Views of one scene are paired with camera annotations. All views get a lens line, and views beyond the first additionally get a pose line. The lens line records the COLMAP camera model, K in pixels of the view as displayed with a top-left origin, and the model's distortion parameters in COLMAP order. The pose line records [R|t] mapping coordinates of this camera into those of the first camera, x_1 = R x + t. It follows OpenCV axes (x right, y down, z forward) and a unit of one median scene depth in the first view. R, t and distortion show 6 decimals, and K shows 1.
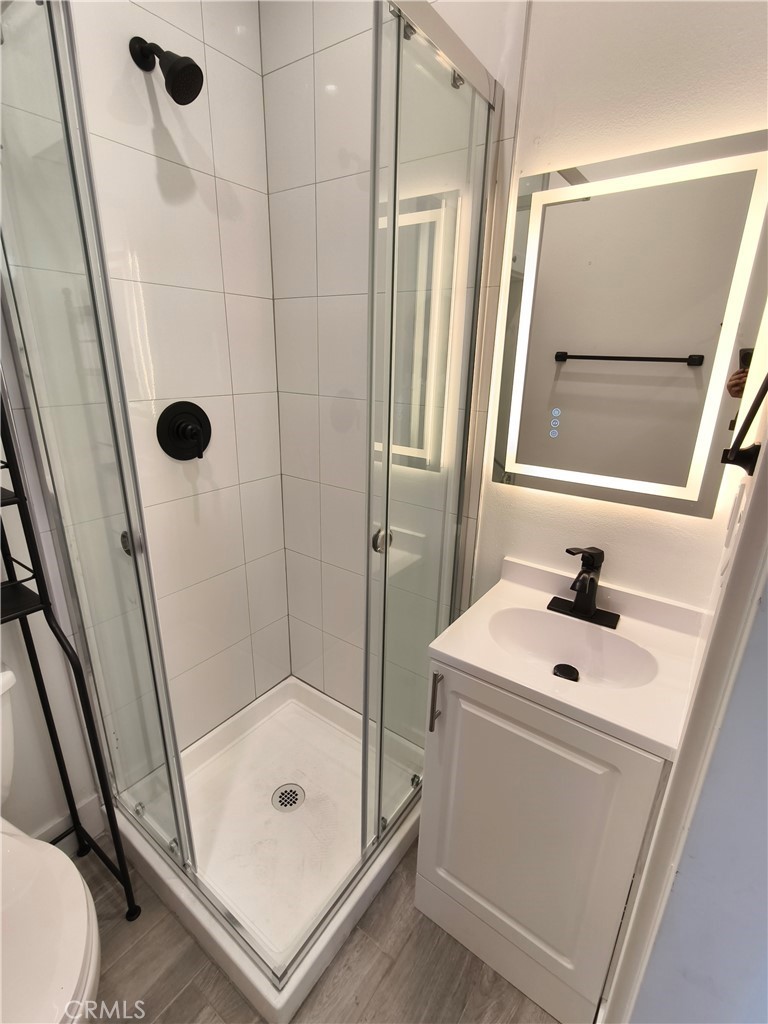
lens RADIAL K [[469.9, 0, 381.1], [0, 469.9, 513.2], [0, 0, 1]] dist [0.002773, -0.002747]
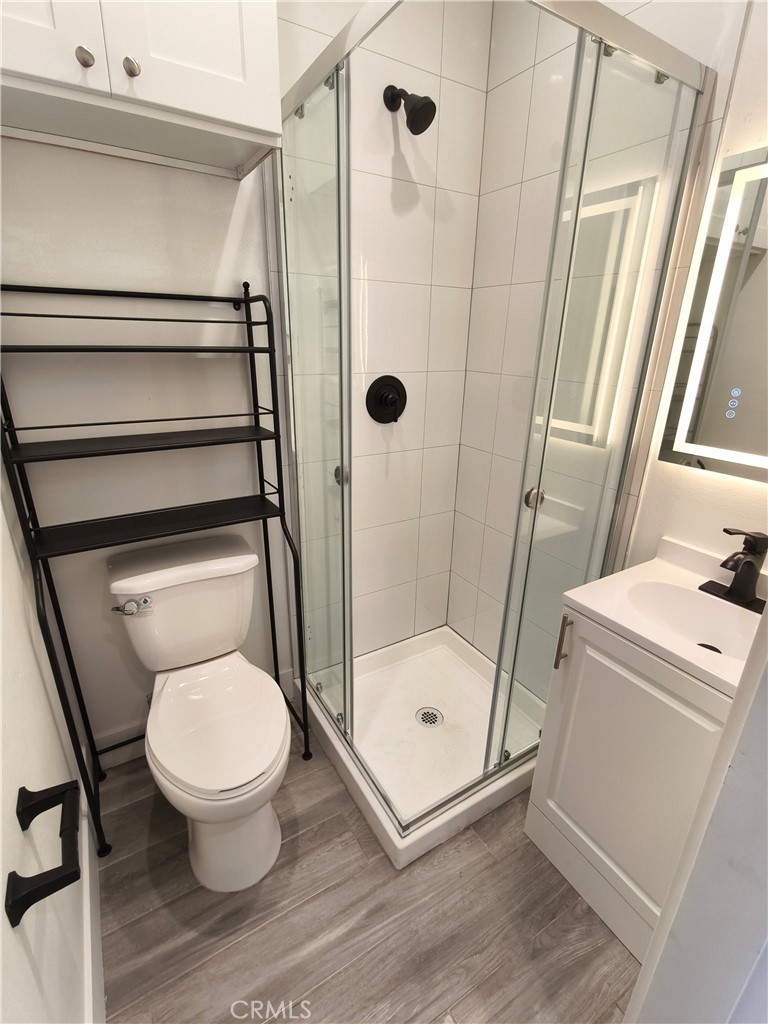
lens RADIAL K [[469.9, 0, 382.5], [0, 469.9, 515.4], [0, 0, 1]] dist [0.002773, -0.002747]
pose [[0.922256, 0.131326, -0.363589, 0.074044], [-0.122600, 0.991339, 0.047084, 0.081818], [0.366623, 0.001152, 0.930369, -0.183570]]
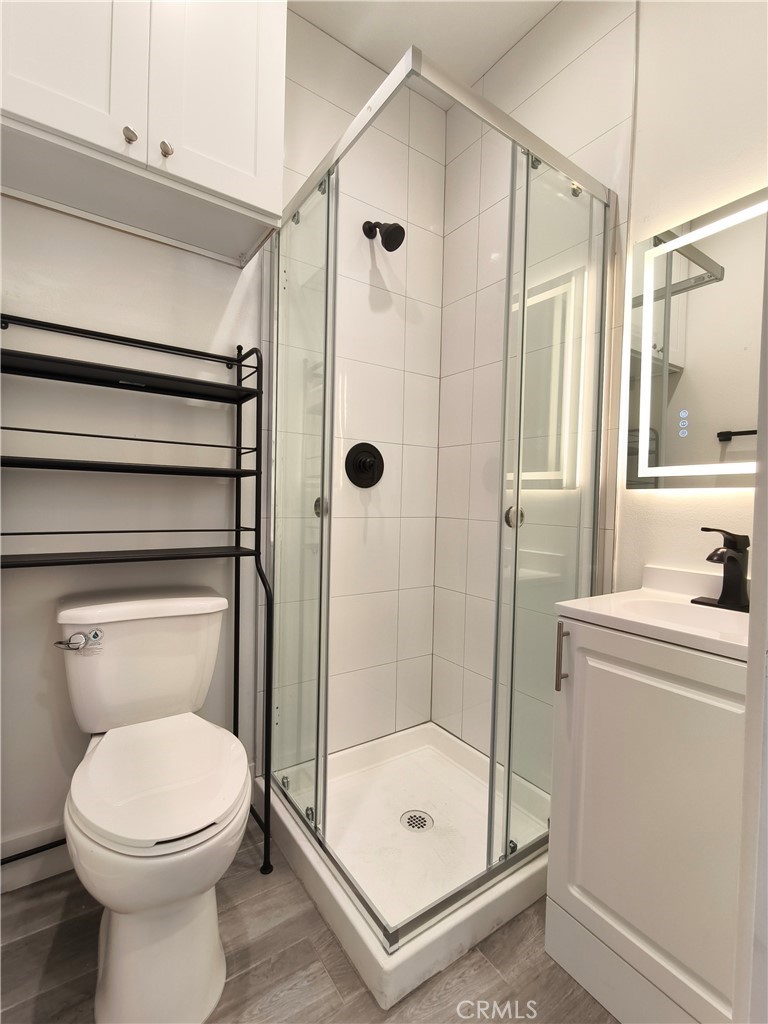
lens RADIAL K [[469.9, 0, 382.7], [0, 469.9, 519.2], [0, 0, 1]] dist [0.002773, -0.002747]
pose [[0.942921, 0.011799, -0.332807, 0.073232], [-0.110329, 0.954000, -0.278768, 0.376368], [0.314208, 0.299574, 0.900849, -0.128108]]
